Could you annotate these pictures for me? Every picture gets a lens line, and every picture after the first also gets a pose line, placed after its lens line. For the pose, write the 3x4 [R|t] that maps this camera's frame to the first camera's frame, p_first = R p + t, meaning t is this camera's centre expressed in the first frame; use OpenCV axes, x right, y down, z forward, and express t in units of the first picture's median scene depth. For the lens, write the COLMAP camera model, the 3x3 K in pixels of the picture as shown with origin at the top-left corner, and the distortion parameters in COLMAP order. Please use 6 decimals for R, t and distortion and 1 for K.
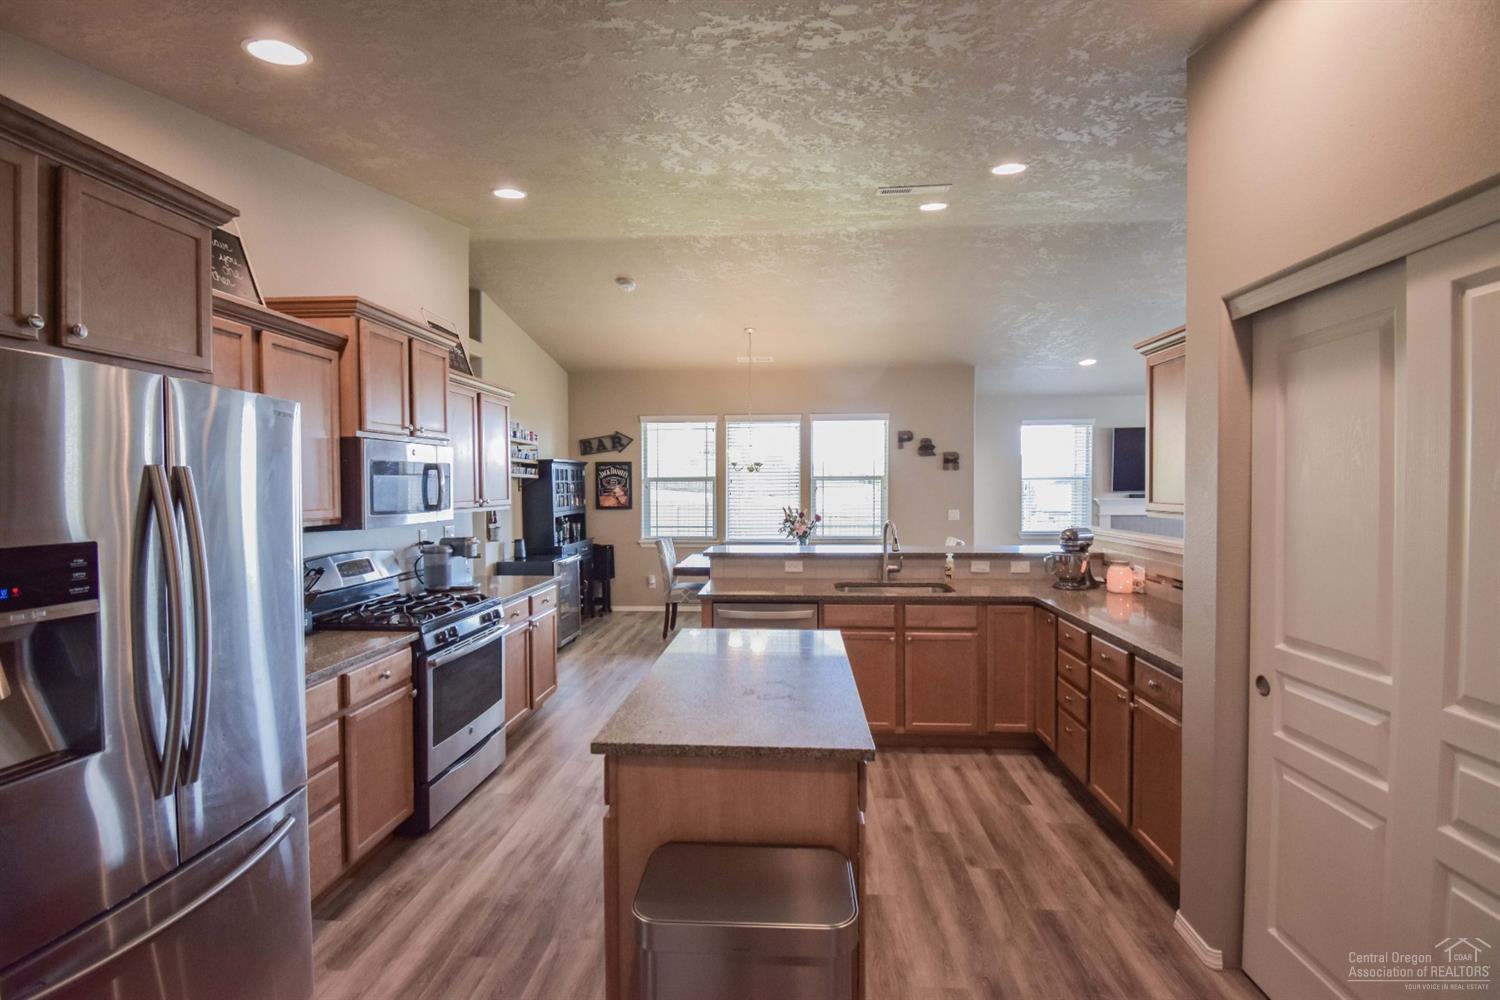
lens RADIAL K [[659.5, 0, 751.6], [0, 659.5, 498.9], [0, 0, 1]] dist [0.022694, -0.026315]
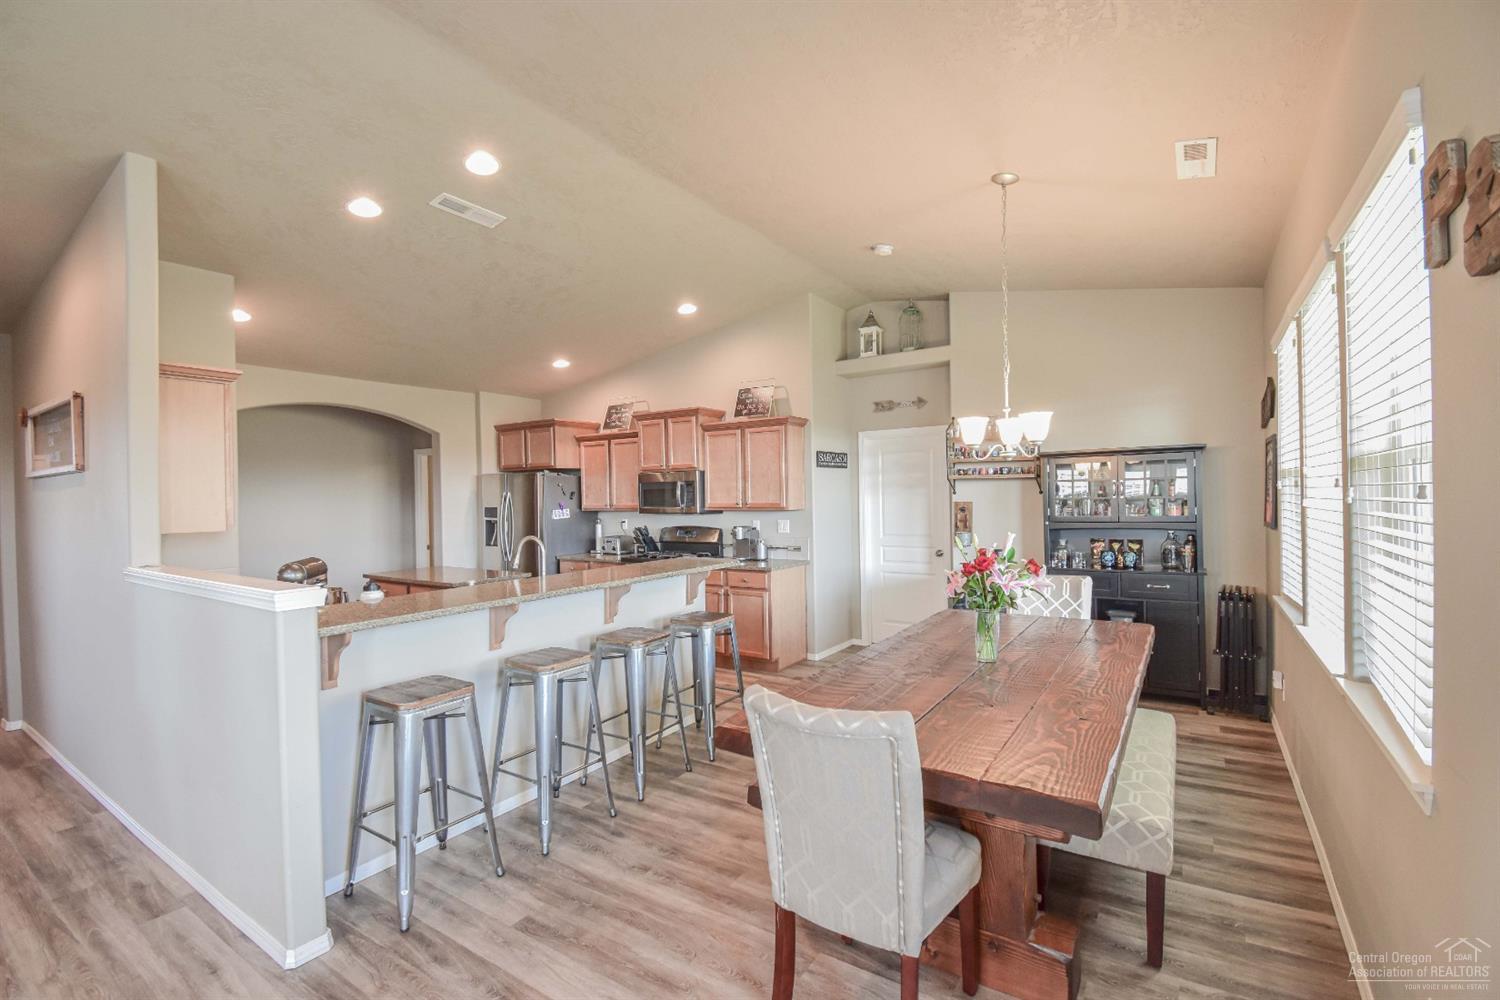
lens RADIAL K [[659.5, 0, 751.6], [0, 659.5, 498.9], [0, 0, 1]] dist [0.022694, -0.026315]
pose [[-0.495729, 0.019184, -0.868265, 0.459282], [0.004700, 0.999801, 0.019407, -0.019664], [0.868464, 0.005540, -0.495721, 0.928890]]
